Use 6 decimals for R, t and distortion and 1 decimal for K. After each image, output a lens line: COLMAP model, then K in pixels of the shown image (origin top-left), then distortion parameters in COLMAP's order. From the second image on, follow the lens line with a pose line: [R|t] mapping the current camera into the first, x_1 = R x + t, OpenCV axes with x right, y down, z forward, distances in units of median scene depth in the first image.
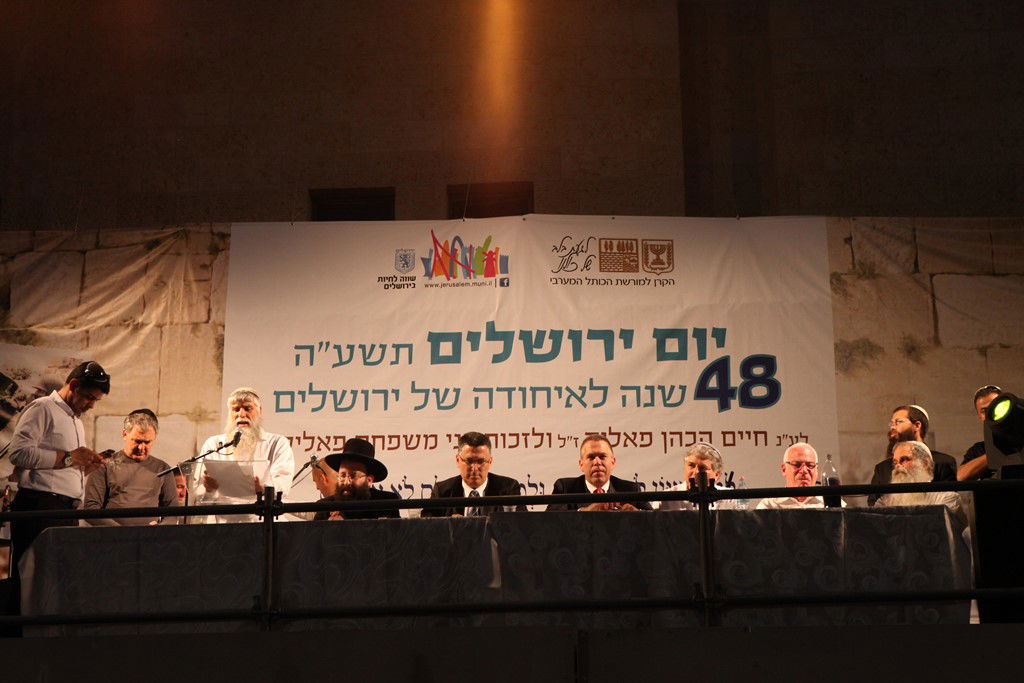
lens RADIAL K [[1885.4, 0, 494.7], [0, 1885.4, 333.2], [0, 0, 1]] dist [0.137487, 0.000000]
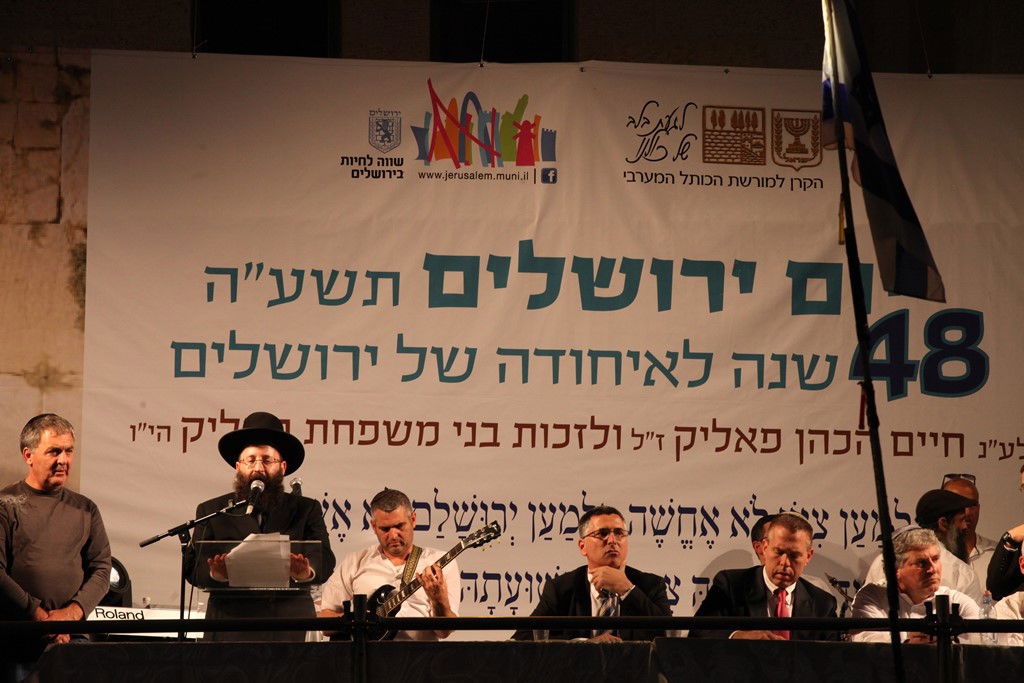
lens RADIAL K [[4963.5, 0, 514.9], [0, 4963.5, 336.9], [0, 0, 1]] dist [1.671561, 0.000000]
pose [[0.993847, 0.028563, 0.107011, -0.180477], [-0.041243, 0.992131, 0.118220, -0.168268], [-0.102792, -0.121906, 0.987204, -0.618212]]
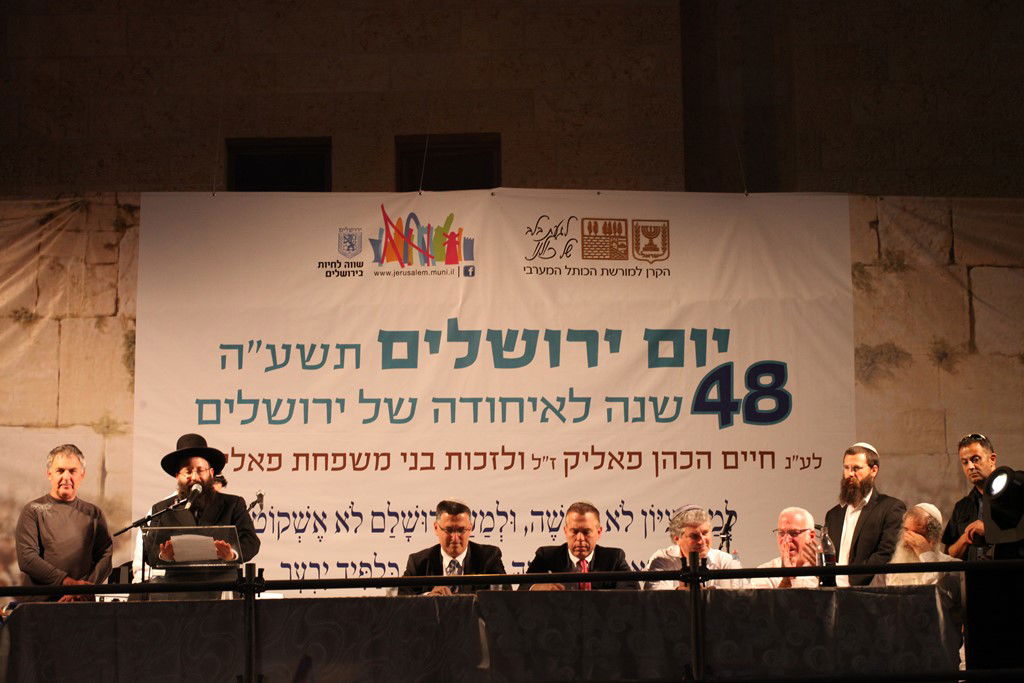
lens RADIAL K [[3112.3, 0, 513.1], [0, 3112.3, 340.6], [0, 0, 1]] dist [0.130861, 0.000000]
pose [[0.998997, 0.005825, 0.044402, -0.037275], [-0.009266, 0.996935, 0.077683, -0.105360], [-0.043813, -0.078017, 0.995989, -0.393946]]
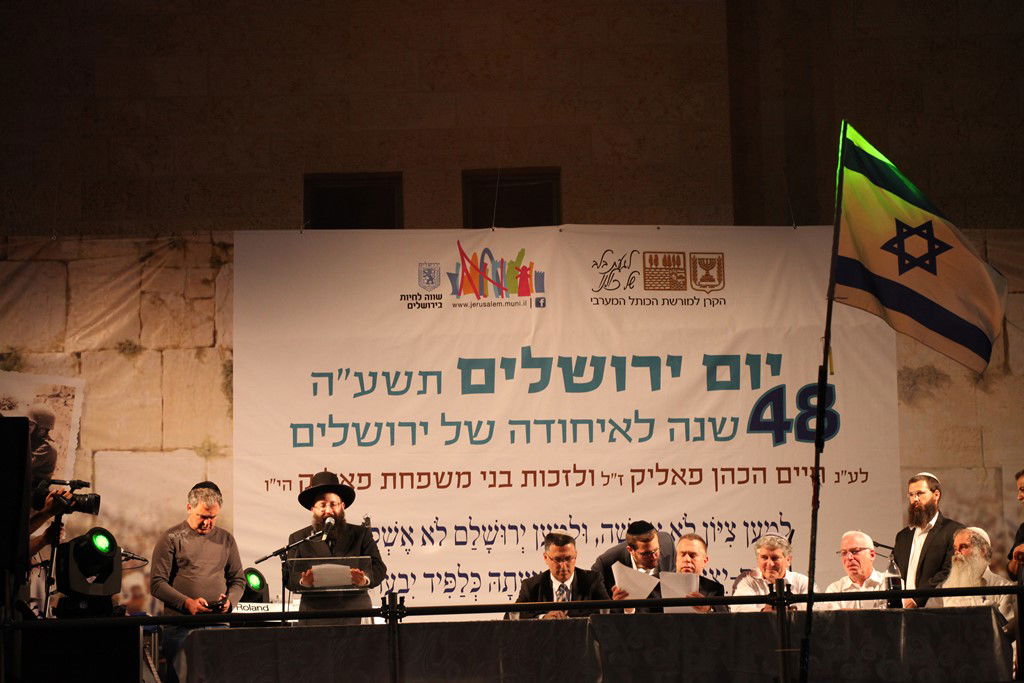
lens RADIAL K [[3502.9, 0, 507.2], [0, 3502.9, 344.9], [0, 0, 1]] dist [0.415311, 0.000000]
pose [[0.997743, -0.005076, 0.066950, -0.125999], [-0.002034, 0.994396, 0.105702, -0.187867], [-0.067111, -0.105600, 0.992142, -0.692932]]
